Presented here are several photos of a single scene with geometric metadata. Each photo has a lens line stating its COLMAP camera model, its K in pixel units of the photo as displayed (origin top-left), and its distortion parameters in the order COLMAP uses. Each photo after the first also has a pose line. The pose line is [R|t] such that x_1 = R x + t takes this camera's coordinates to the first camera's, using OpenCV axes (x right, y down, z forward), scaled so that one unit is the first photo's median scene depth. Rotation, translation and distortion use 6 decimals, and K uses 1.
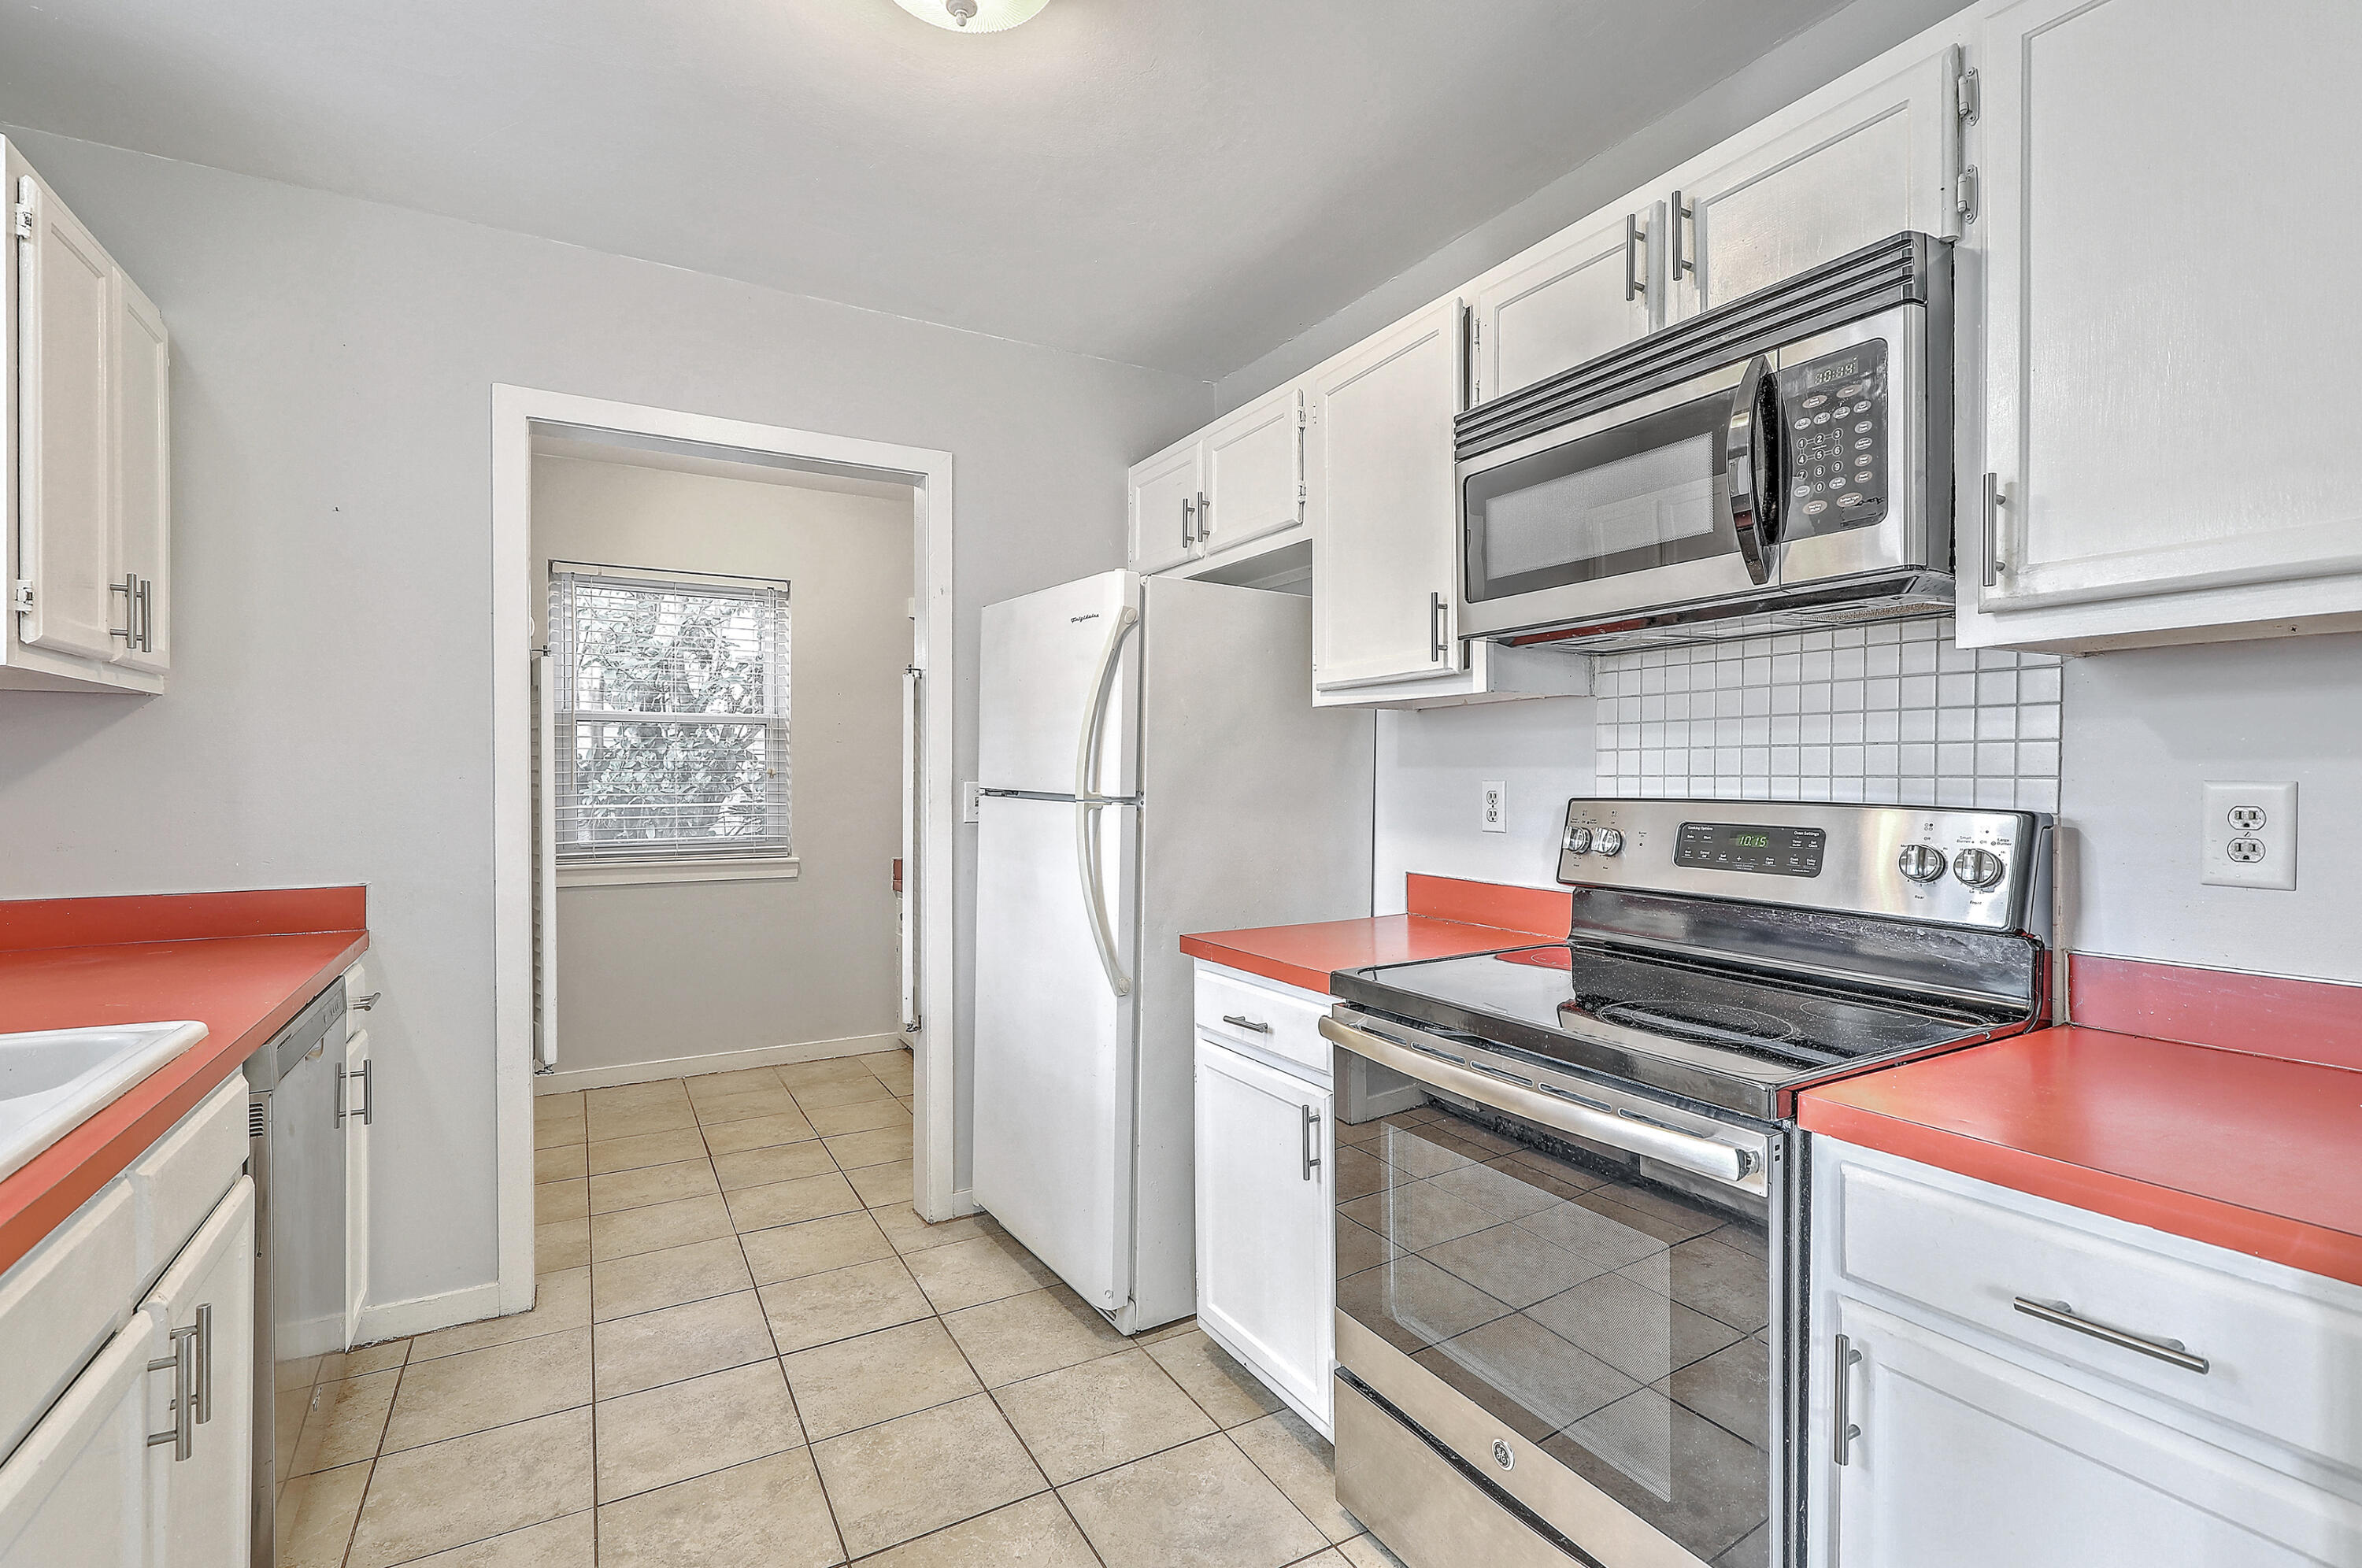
lens RADIAL K [[1067.9, 0, 1181.0], [0, 1067.9, 784.0], [0, 0, 1]] dist [-0.002534, -0.000329]
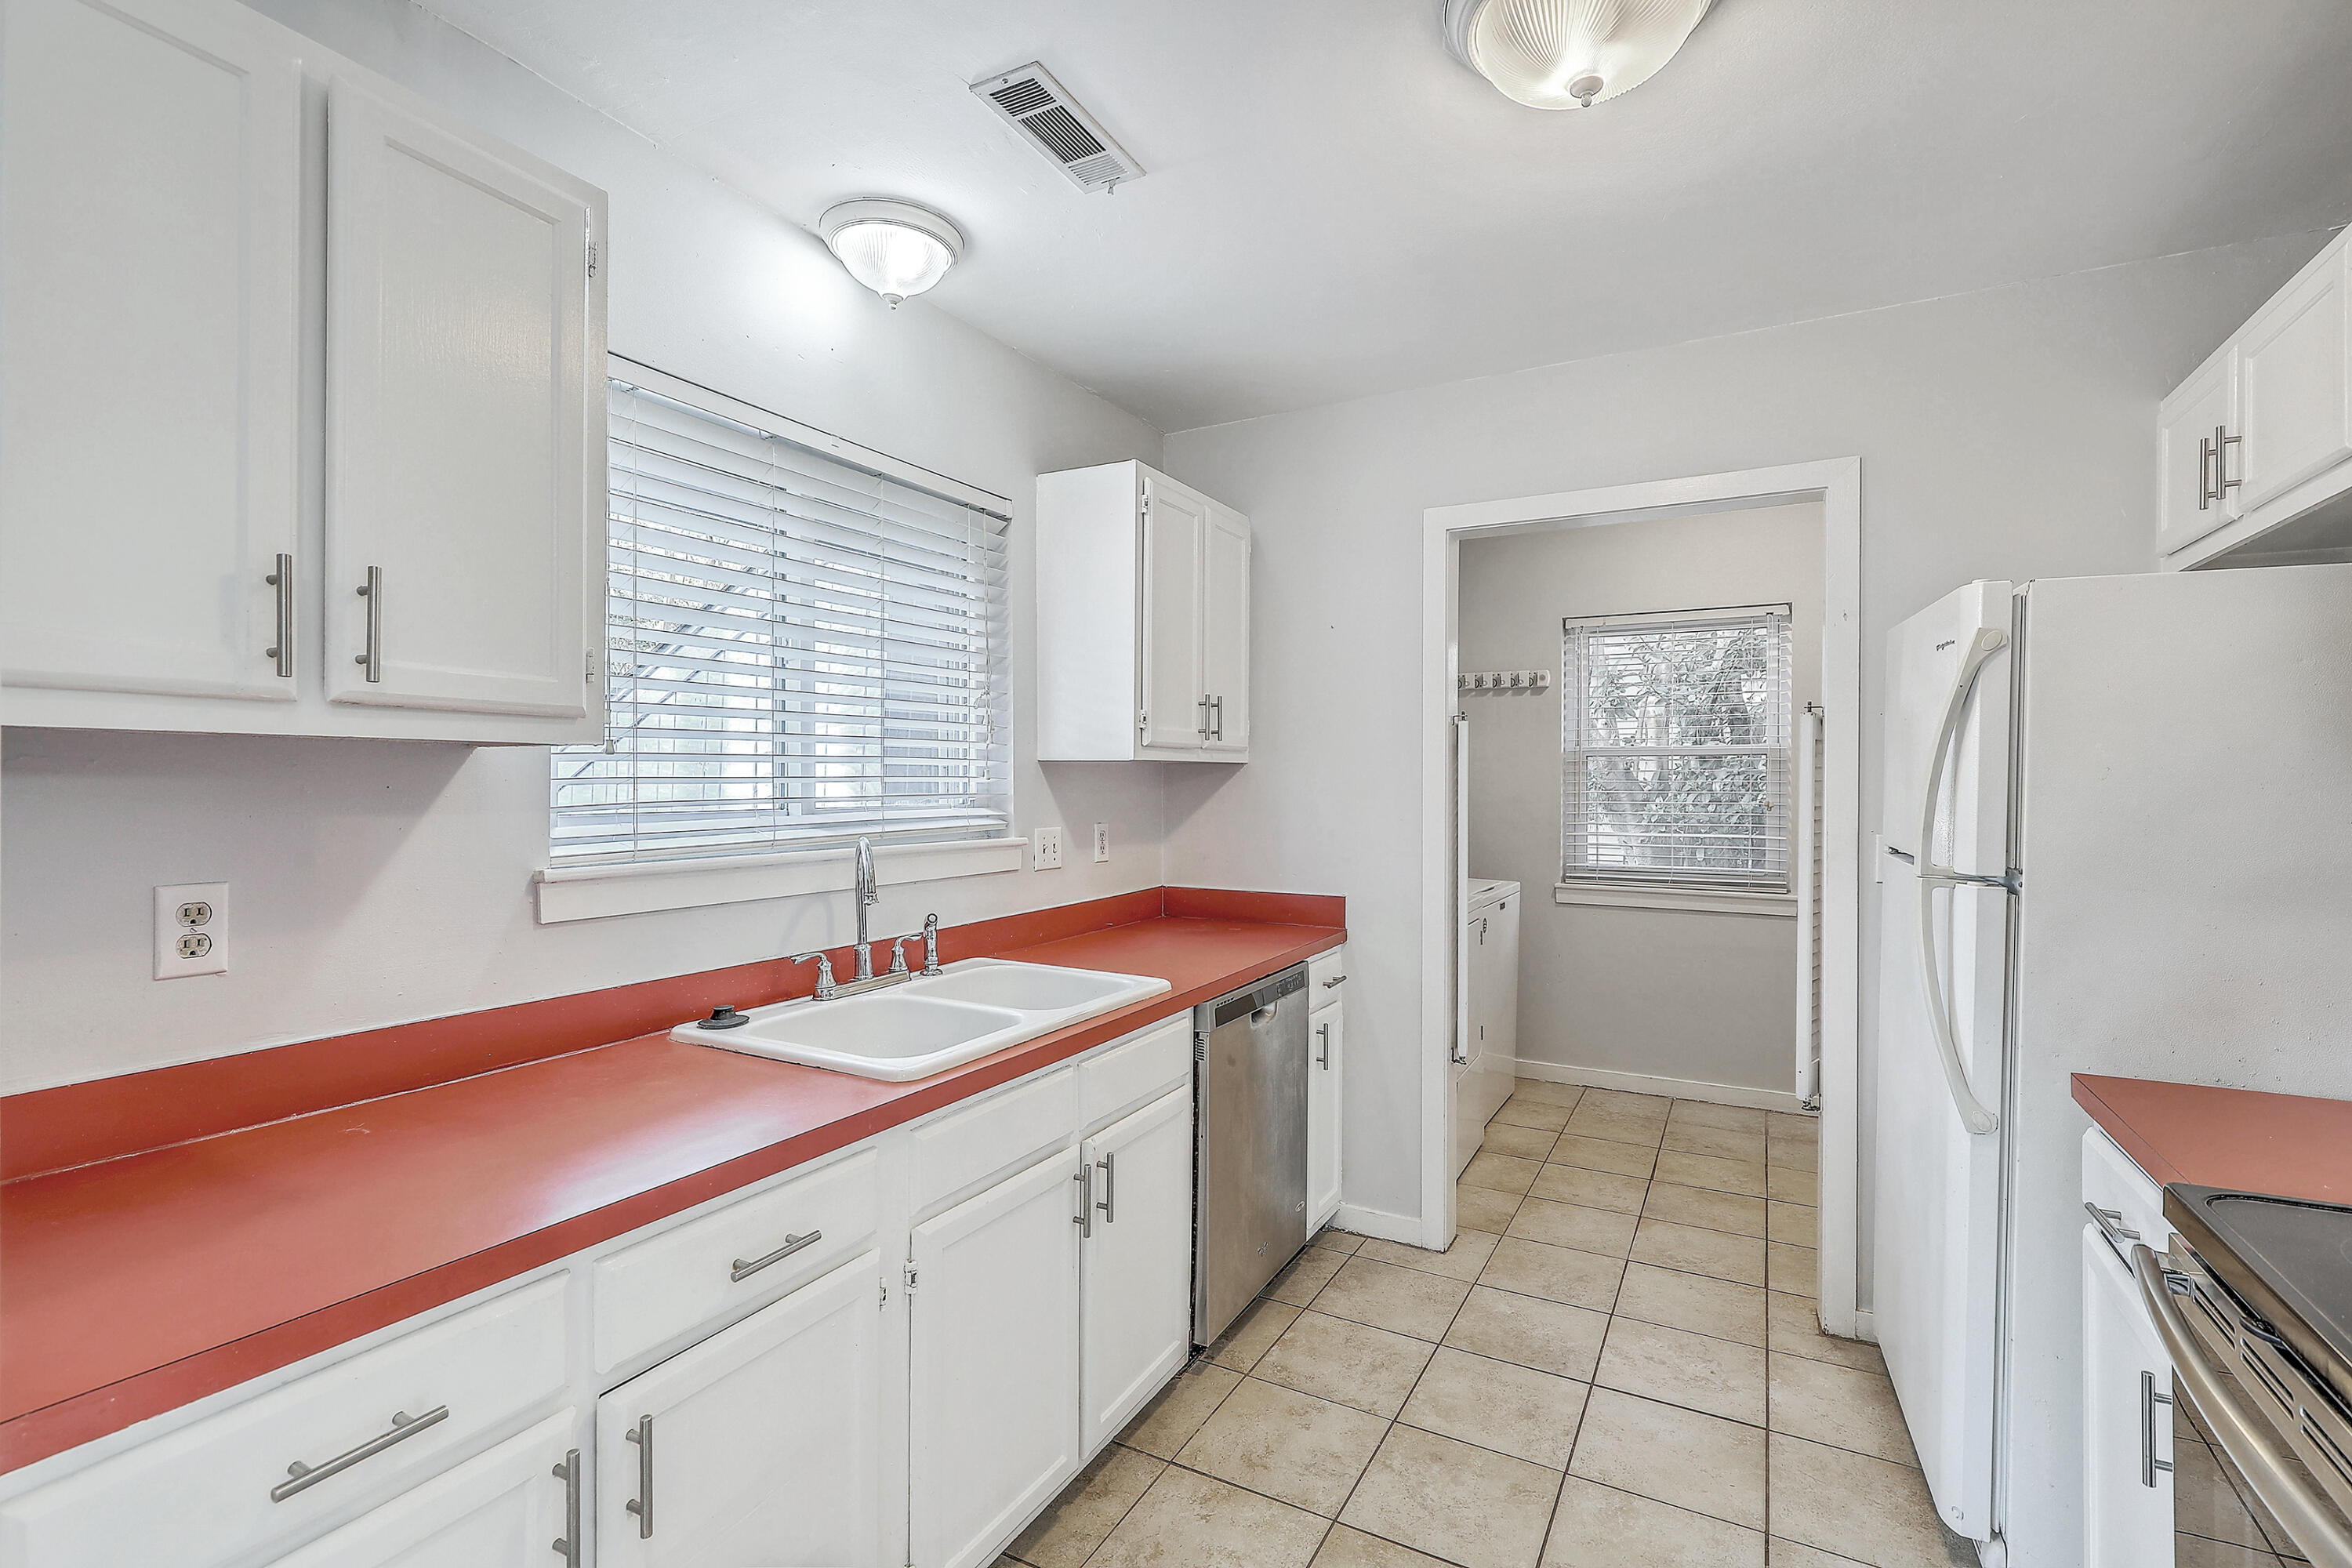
lens RADIAL K [[1035.9, 0, 1176.0], [0, 1035.9, 784.0], [0, 0, 1]] dist [0.001110, -0.006183]
pose [[0.521445, 0.001863, -0.853283, 0.261905], [-0.008038, 0.999964, -0.002729, -0.044612], [0.853247, 0.008282, 0.521441, 0.111024]]
